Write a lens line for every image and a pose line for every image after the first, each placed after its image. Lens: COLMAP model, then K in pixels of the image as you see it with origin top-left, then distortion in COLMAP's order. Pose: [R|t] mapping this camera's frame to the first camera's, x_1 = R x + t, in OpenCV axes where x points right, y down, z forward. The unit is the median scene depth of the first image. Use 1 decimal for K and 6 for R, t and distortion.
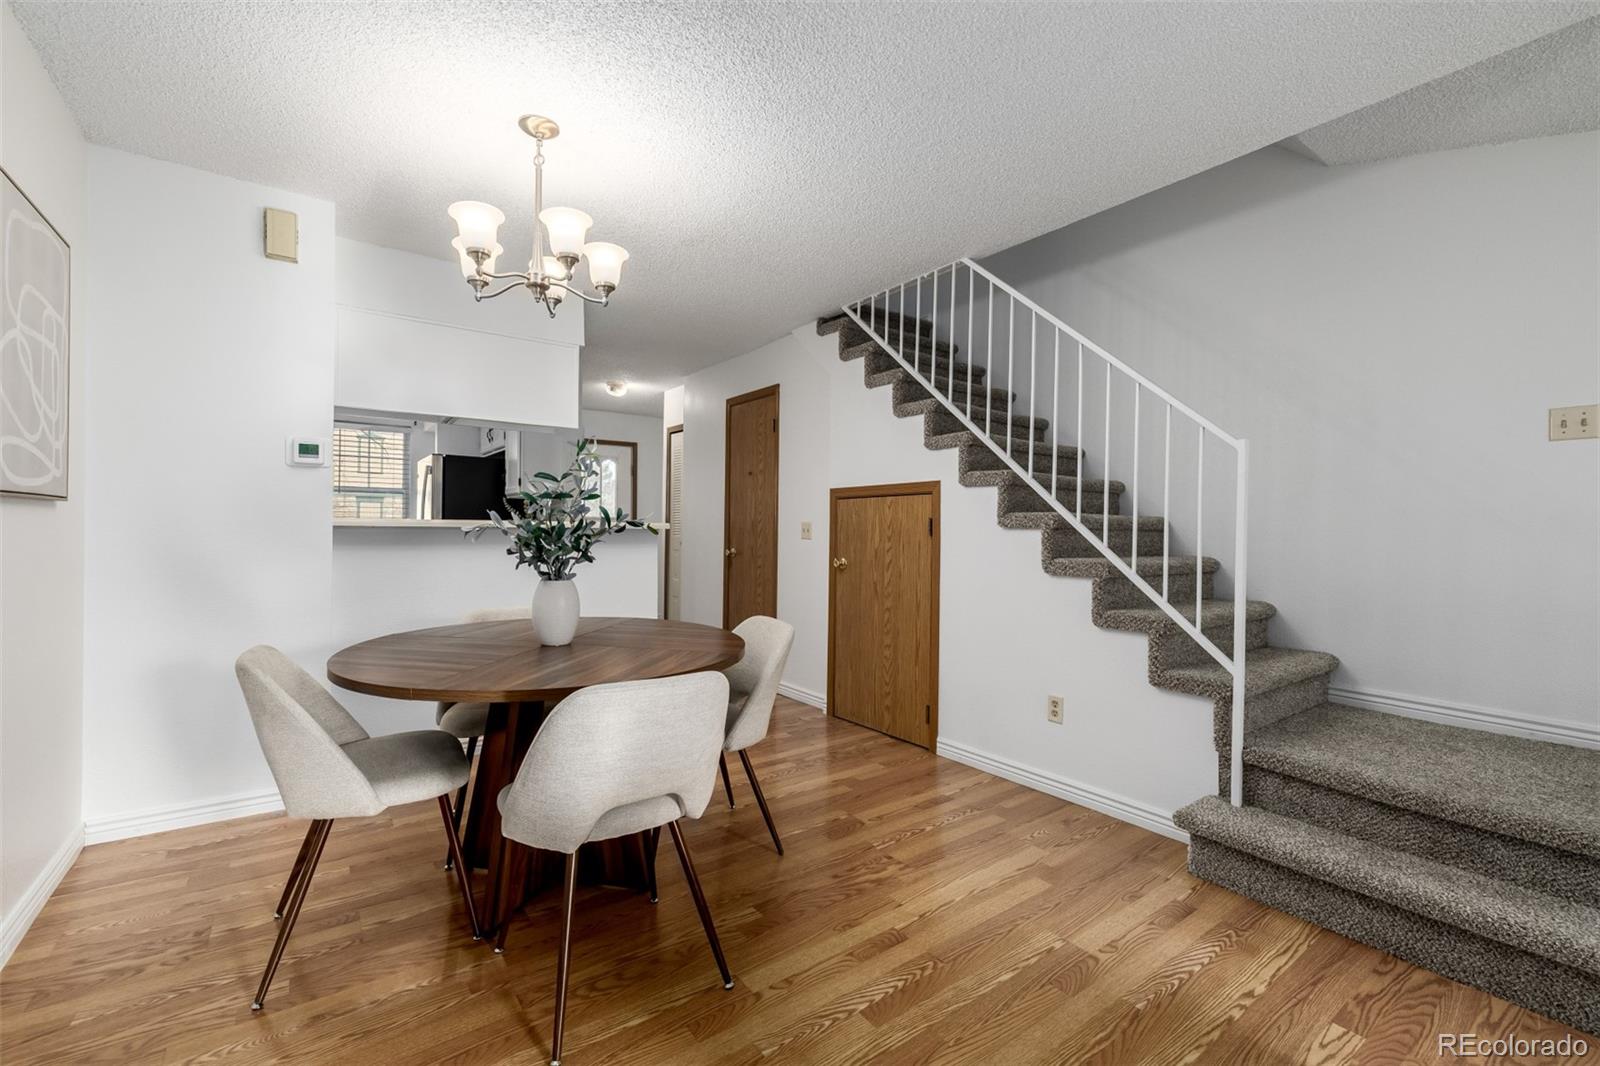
lens RADIAL K [[676.8, 0, 794.2], [0, 676.8, 528.0], [0, 0, 1]] dist [-0.003218, 0.000559]
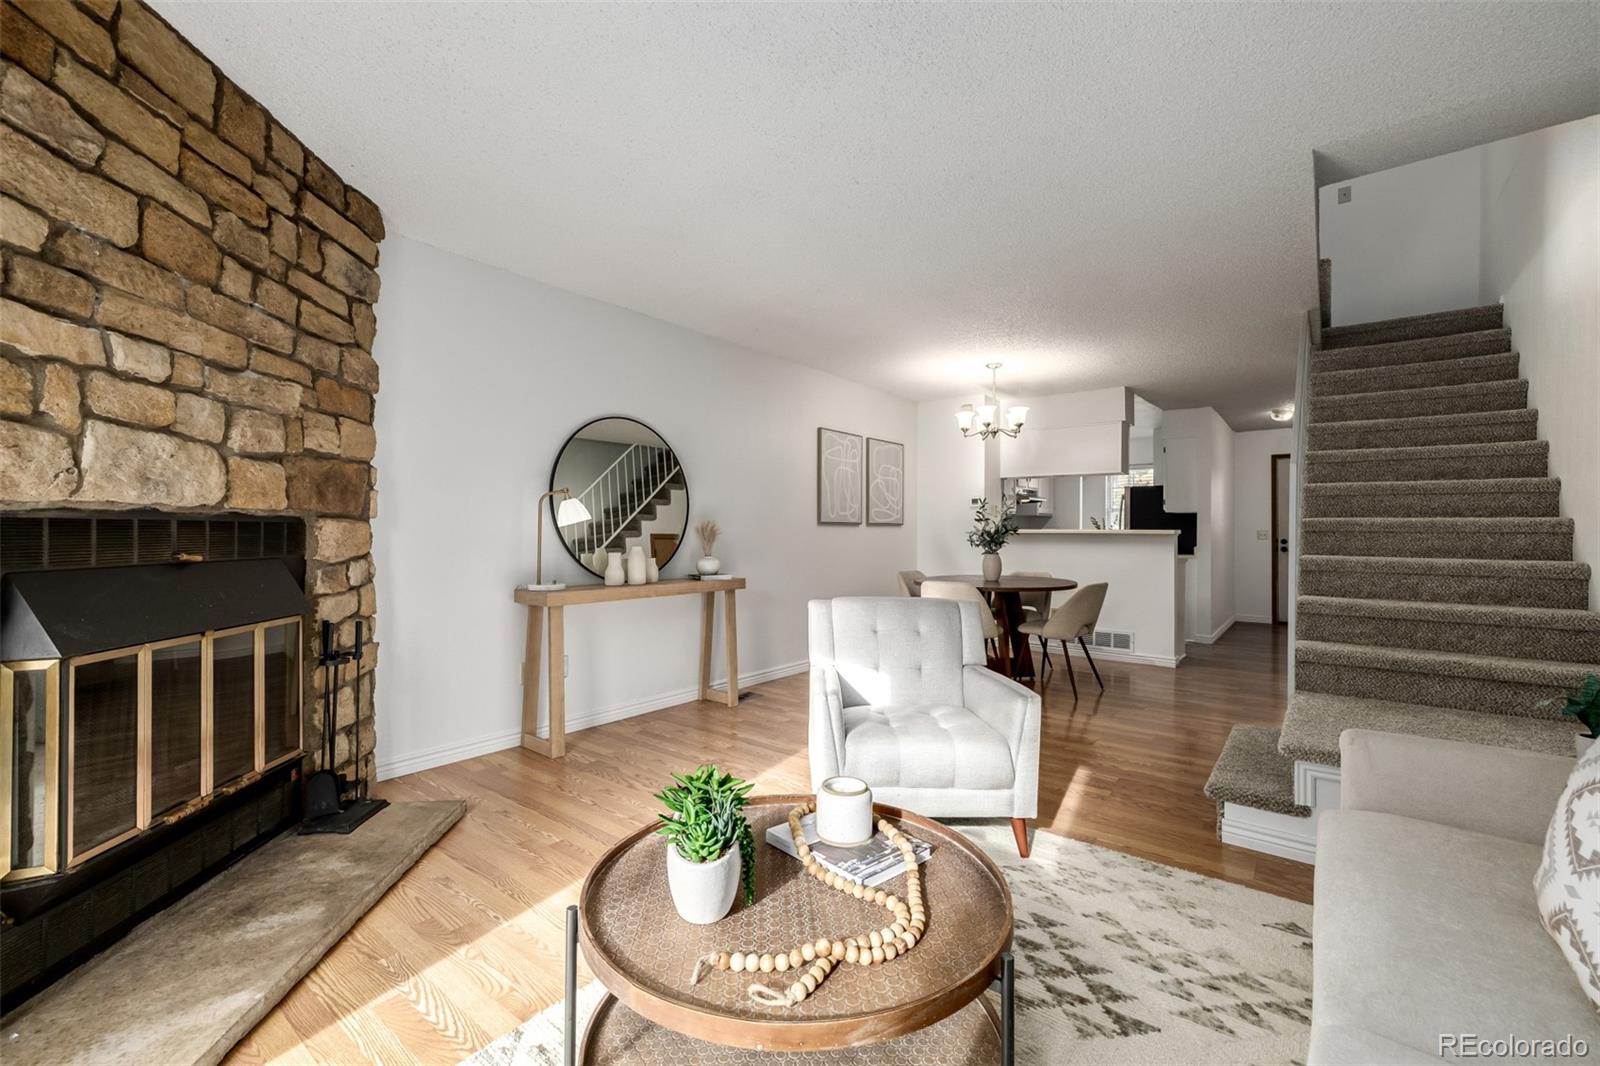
lens RADIAL K [[676.8, 0, 803.4], [0, 676.8, 527.4], [0, 0, 1]] dist [-0.003218, 0.000559]
pose [[0.284759, -0.018672, -0.958417, 1.098468], [0.002470, 0.999821, -0.018745, 0.015958], [0.958596, 0.002970, 0.284754, -0.212209]]
